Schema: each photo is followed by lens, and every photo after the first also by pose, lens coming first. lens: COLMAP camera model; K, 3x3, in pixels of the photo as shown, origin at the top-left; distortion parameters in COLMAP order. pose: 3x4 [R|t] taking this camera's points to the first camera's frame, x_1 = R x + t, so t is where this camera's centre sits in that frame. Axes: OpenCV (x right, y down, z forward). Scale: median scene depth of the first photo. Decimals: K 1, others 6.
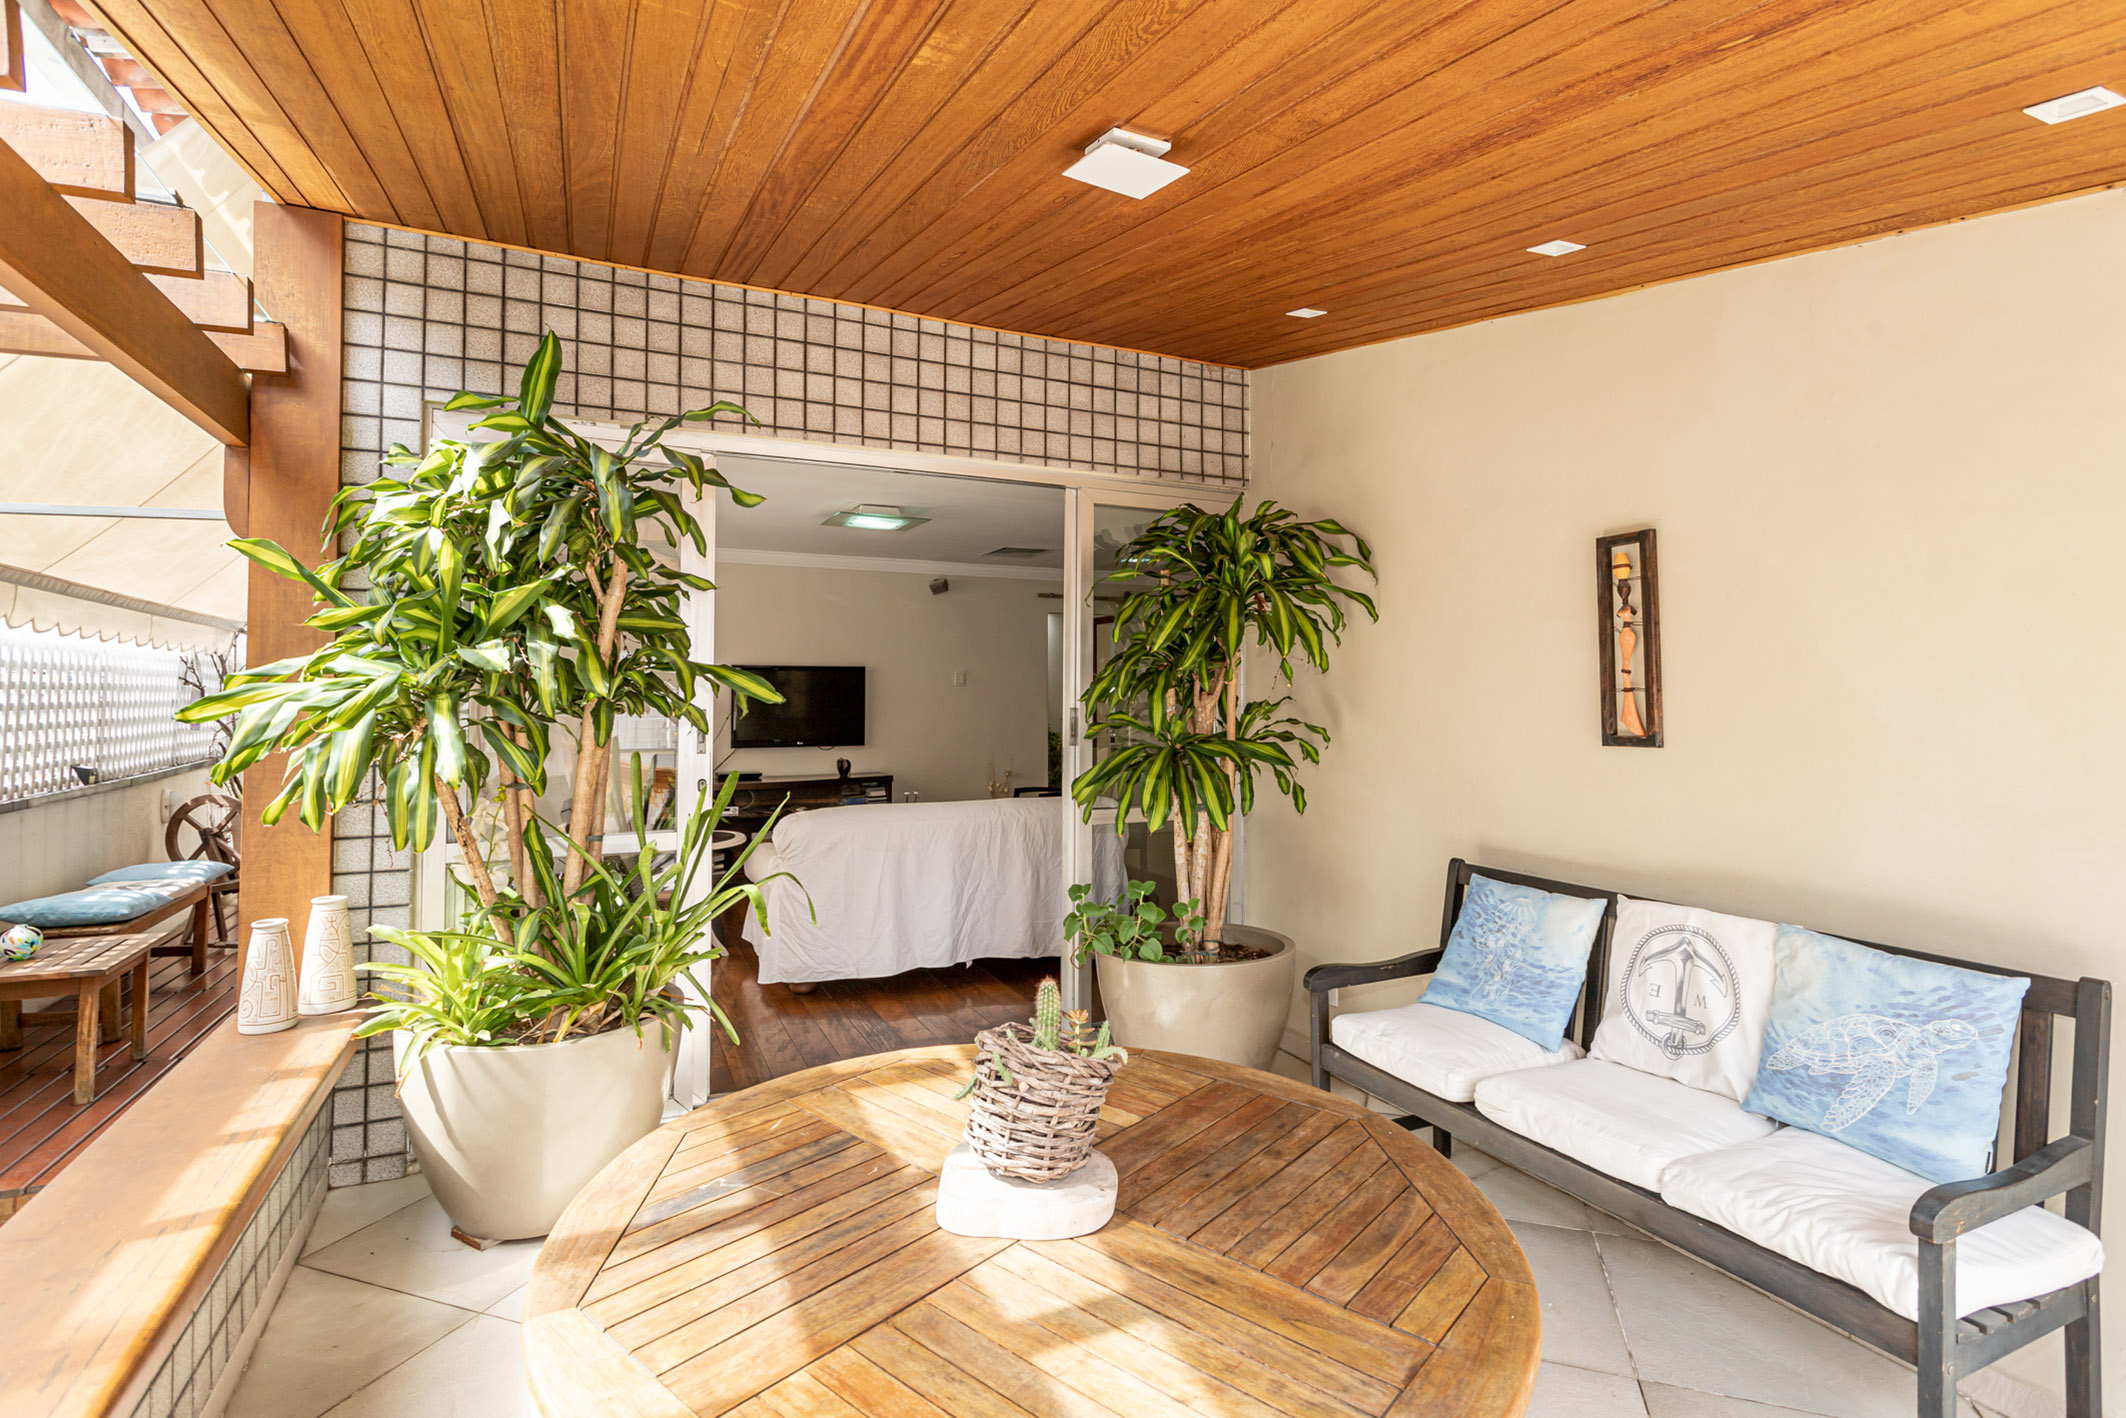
lens RADIAL K [[1022.2, 0, 1059.4], [0, 1022.2, 689.2], [0, 0, 1]] dist [0.005178, 0.000775]
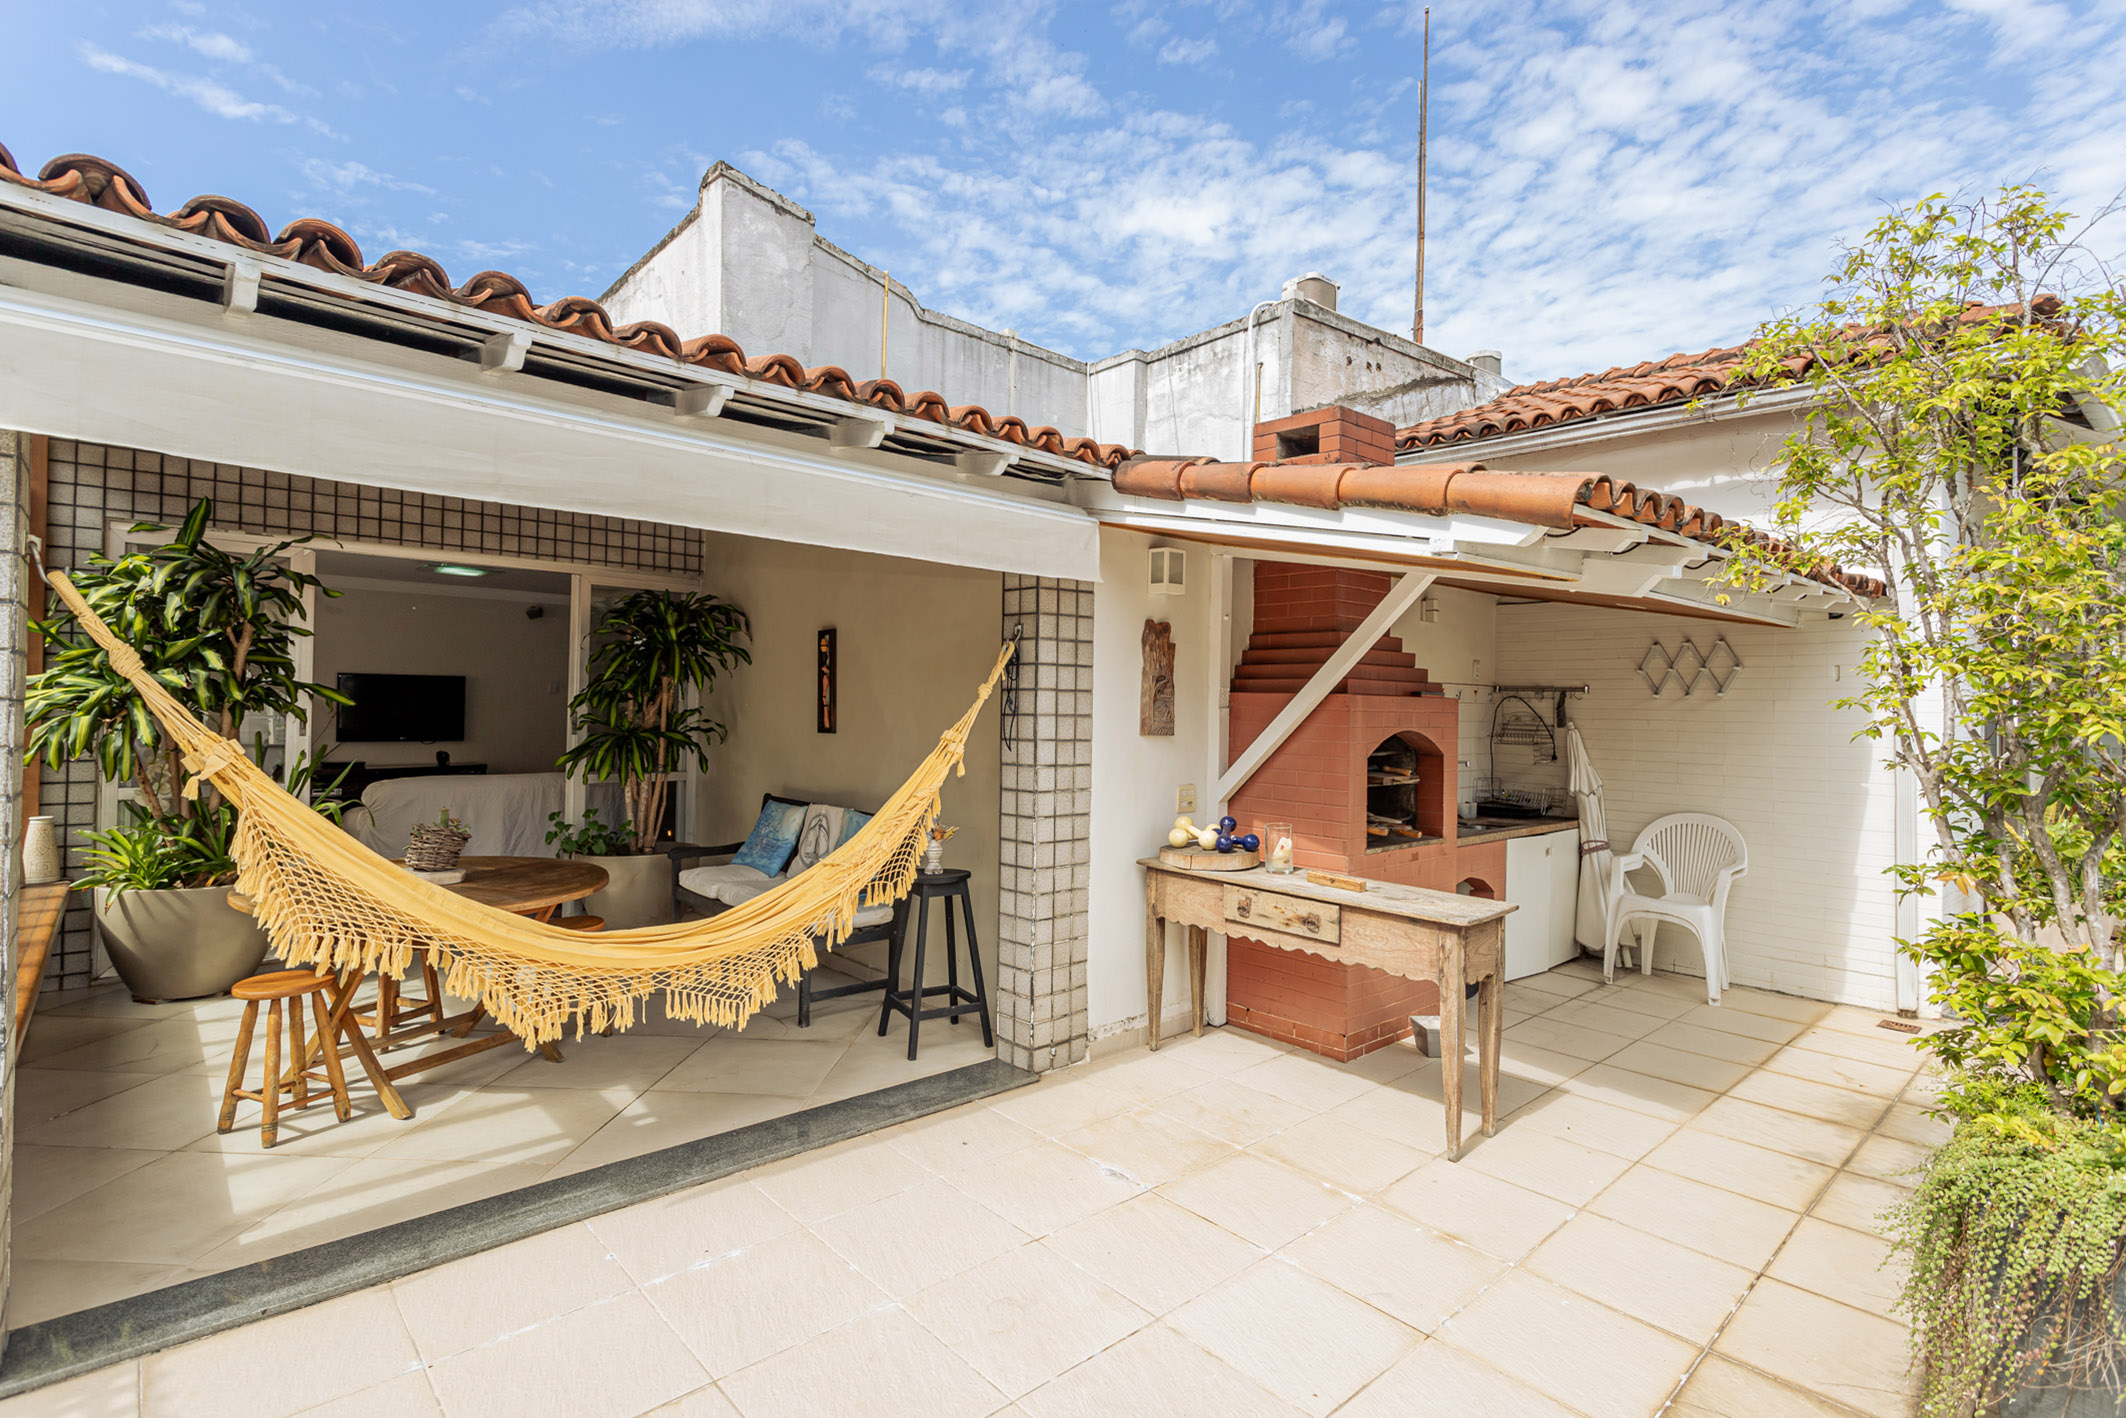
lens RADIAL K [[1022.2, 0, 1054.3], [0, 1022.2, 714.3], [0, 0, 1]] dist [0.005178, 0.000775]
pose [[0.958900, 0.014166, 0.283389, 0.402419], [-0.018730, 0.999735, 0.013401, -0.018573], [-0.283124, -0.018158, 0.958911, -1.088348]]
